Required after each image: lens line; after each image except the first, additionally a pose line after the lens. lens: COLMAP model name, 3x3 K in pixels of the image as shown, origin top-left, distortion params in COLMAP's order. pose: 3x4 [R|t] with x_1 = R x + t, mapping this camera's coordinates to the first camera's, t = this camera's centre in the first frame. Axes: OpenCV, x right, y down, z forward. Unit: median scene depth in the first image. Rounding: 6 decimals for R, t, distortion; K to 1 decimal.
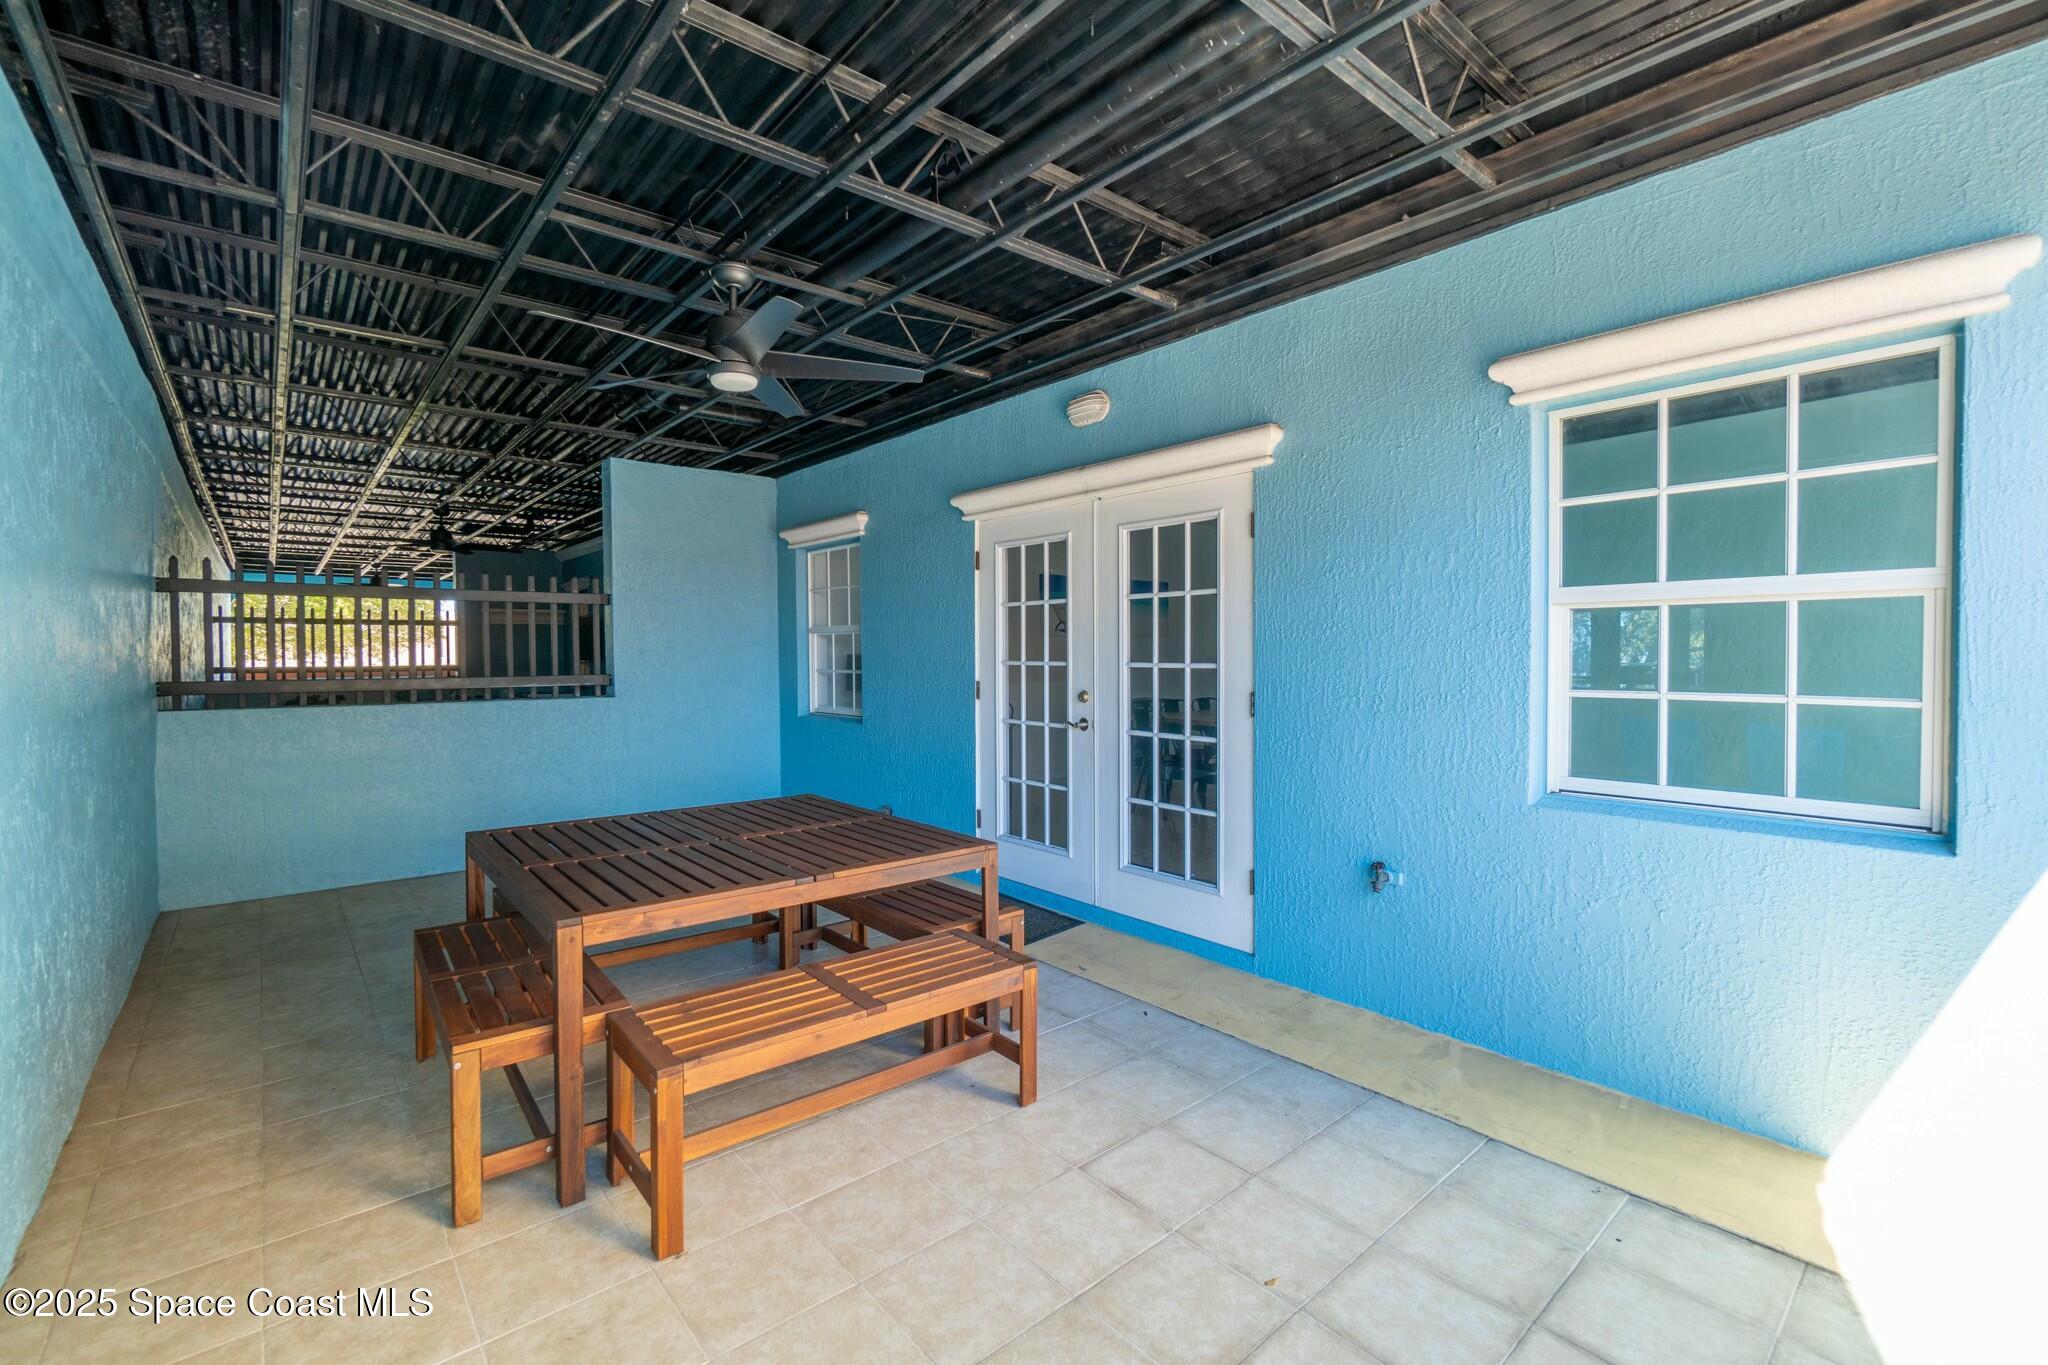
lens RADIAL K [[875.9, 0, 1026.4], [0, 875.9, 674.4], [0, 0, 1]] dist [-0.002354, 0.001223]
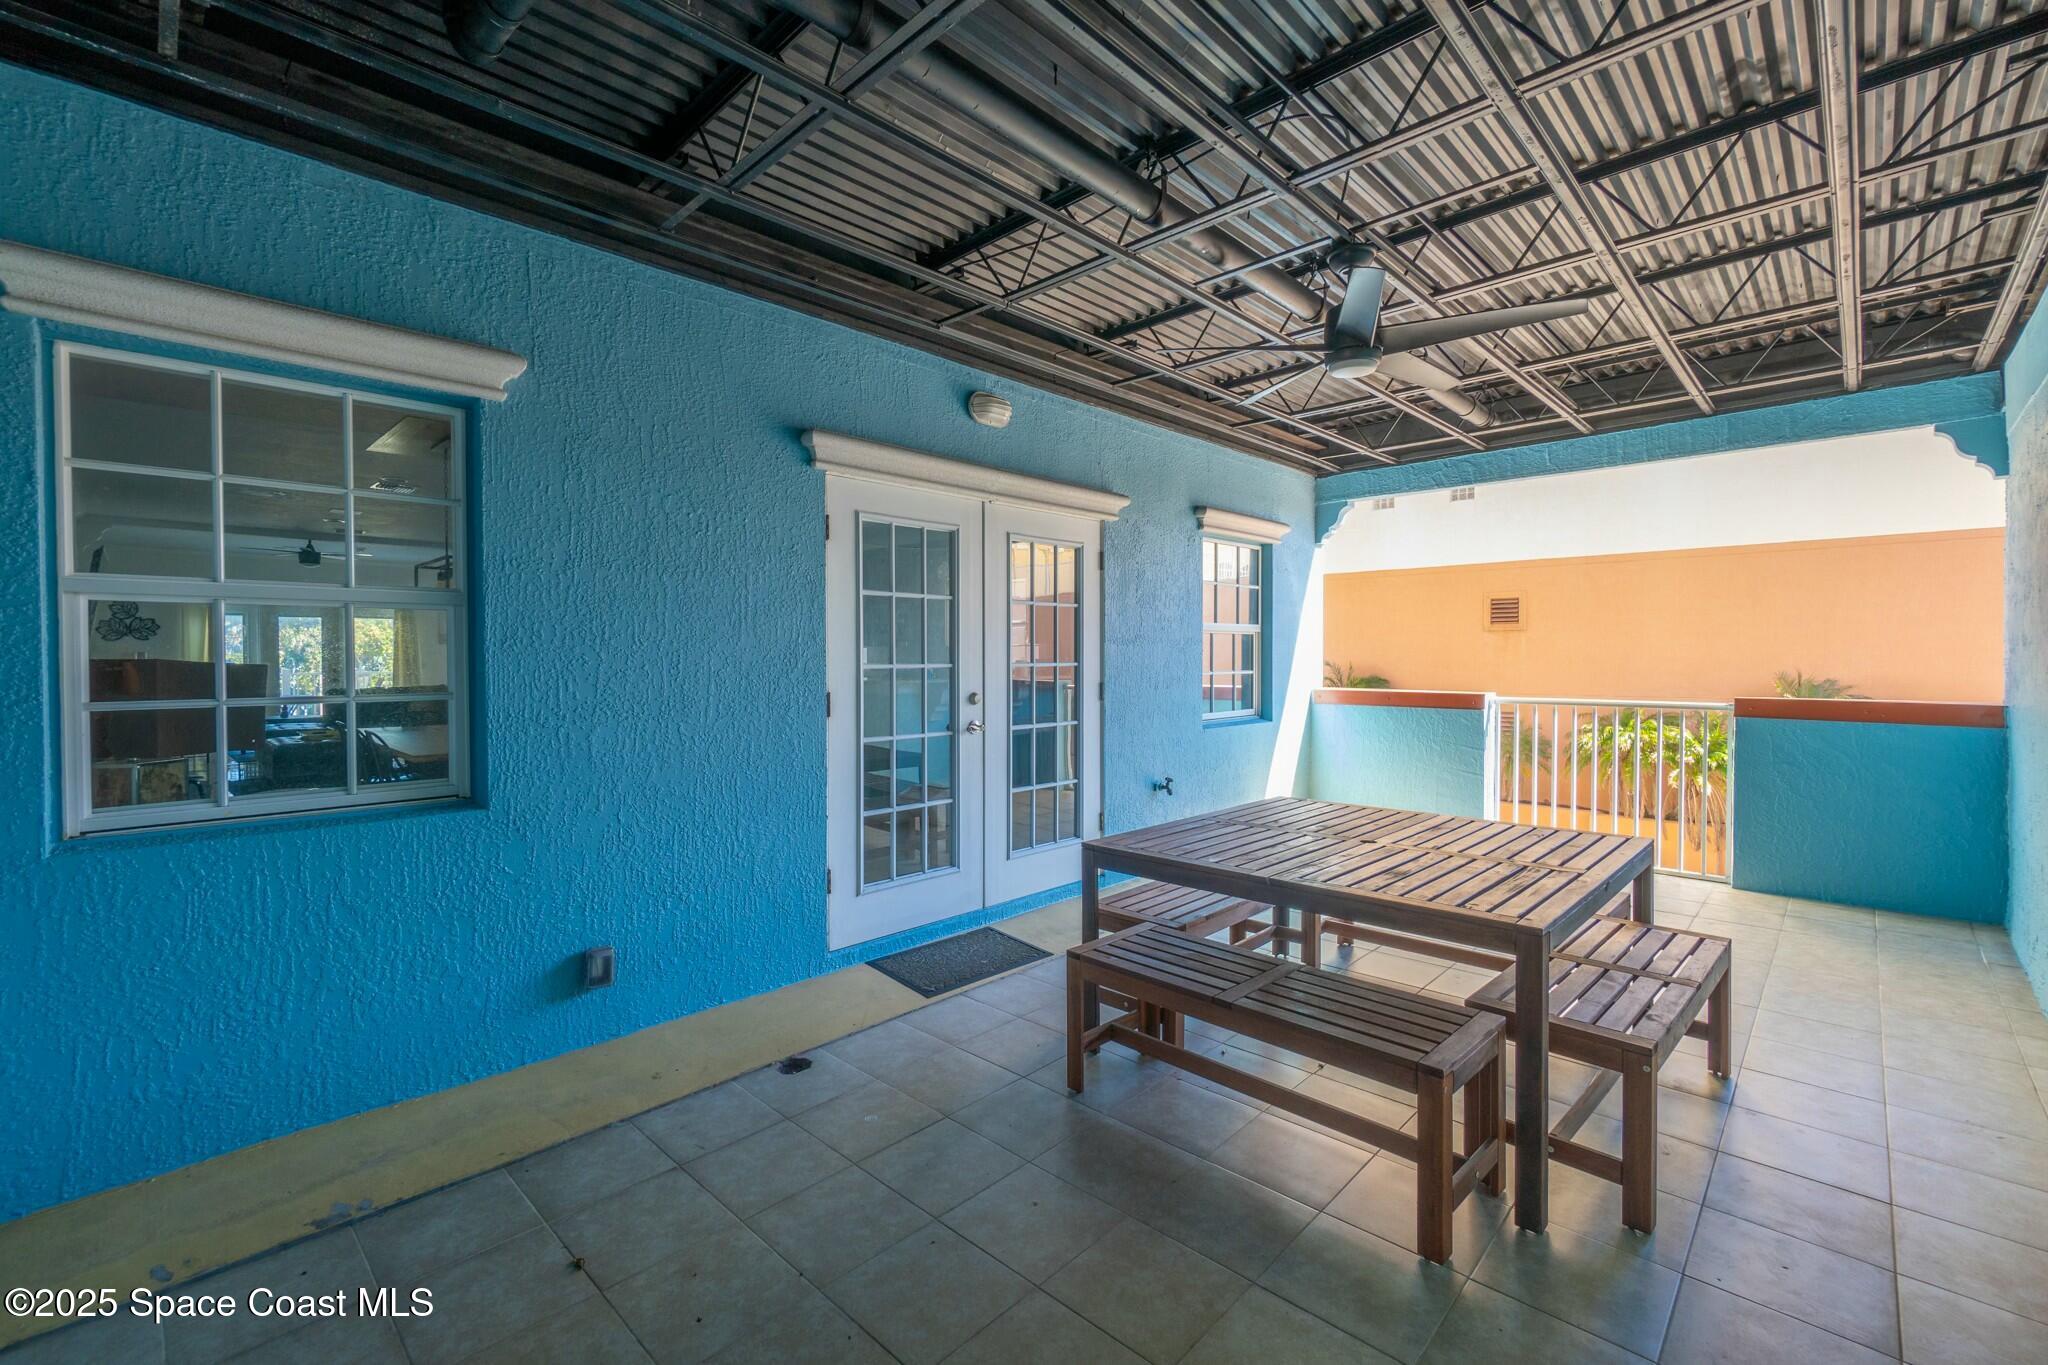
lens RADIAL K [[875.9, 0, 1033.8], [0, 875.9, 658.8], [0, 0, 1]] dist [-0.002354, 0.001223]
pose [[-0.087403, -0.003491, 0.996167, -0.809777], [0.033928, 0.999403, 0.006479, -0.019492], [-0.995595, 0.034365, -0.087232, 0.916438]]
